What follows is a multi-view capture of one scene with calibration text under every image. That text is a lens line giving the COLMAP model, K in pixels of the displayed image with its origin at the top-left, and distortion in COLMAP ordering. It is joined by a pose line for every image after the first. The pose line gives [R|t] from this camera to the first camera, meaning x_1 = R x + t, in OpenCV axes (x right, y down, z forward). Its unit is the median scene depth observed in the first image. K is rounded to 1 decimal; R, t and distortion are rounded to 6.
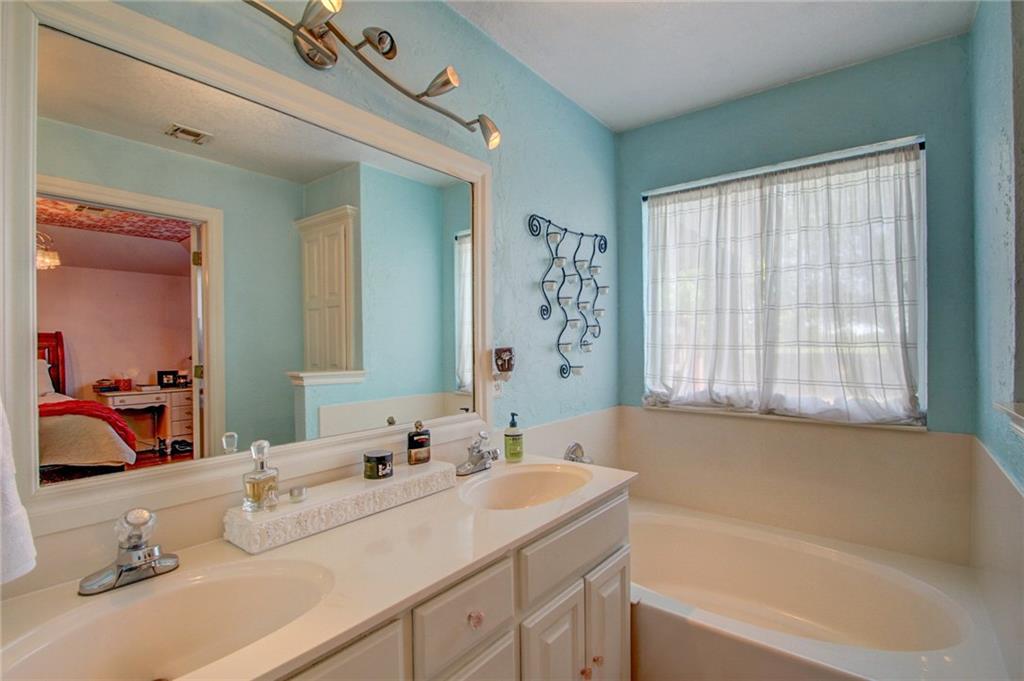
lens RADIAL K [[475.3, 0, 508.6], [0, 475.3, 343.5], [0, 0, 1]] dist [0.004628, -0.010057]
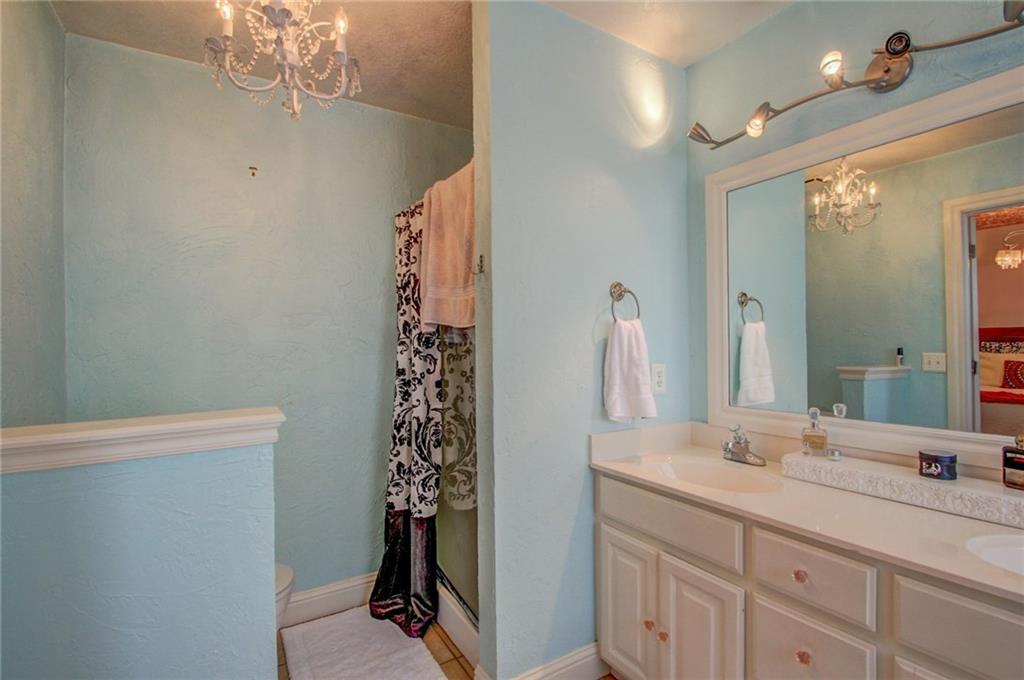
lens RADIAL K [[475.3, 0, 516.4], [0, 475.3, 344.7], [0, 0, 1]] dist [0.004628, -0.010057]
pose [[-0.333799, 0.009946, -0.942592, 0.674895], [0.010929, 0.999918, 0.006680, -0.001159], [0.942581, -0.008072, -0.333880, 0.392272]]
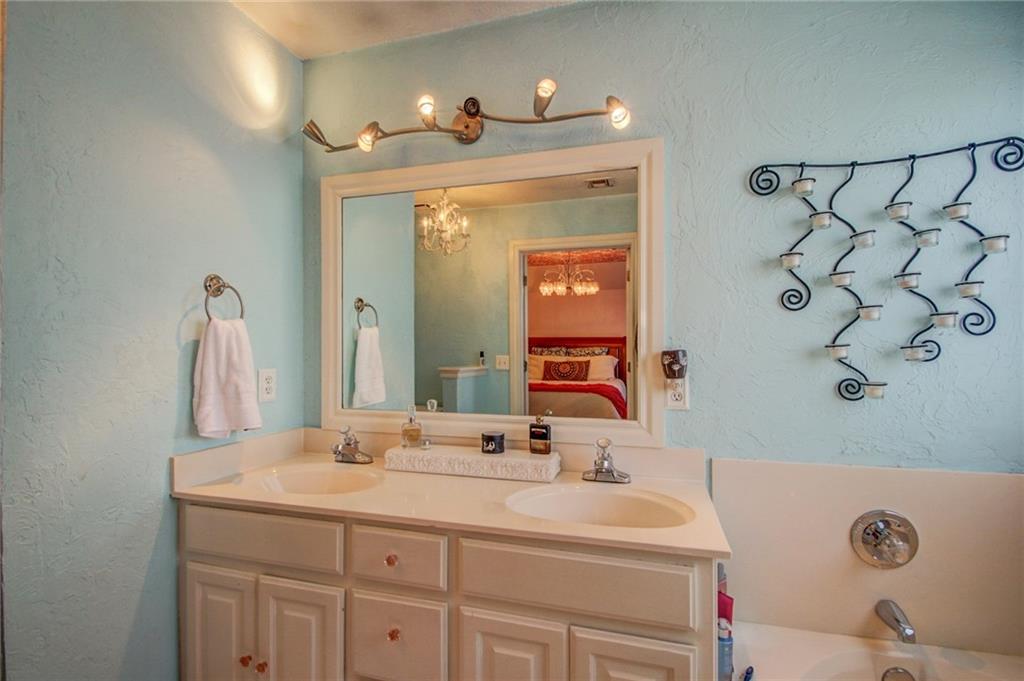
lens RADIAL K [[475.3, 0, 517.5], [0, 475.3, 344.1], [0, 0, 1]] dist [0.004628, -0.010057]
pose [[0.381793, 0.002728, -0.924244, 0.663813], [-0.003532, 0.999993, 0.001493, -0.001534], [0.924241, 0.002694, 0.381800, 0.441354]]
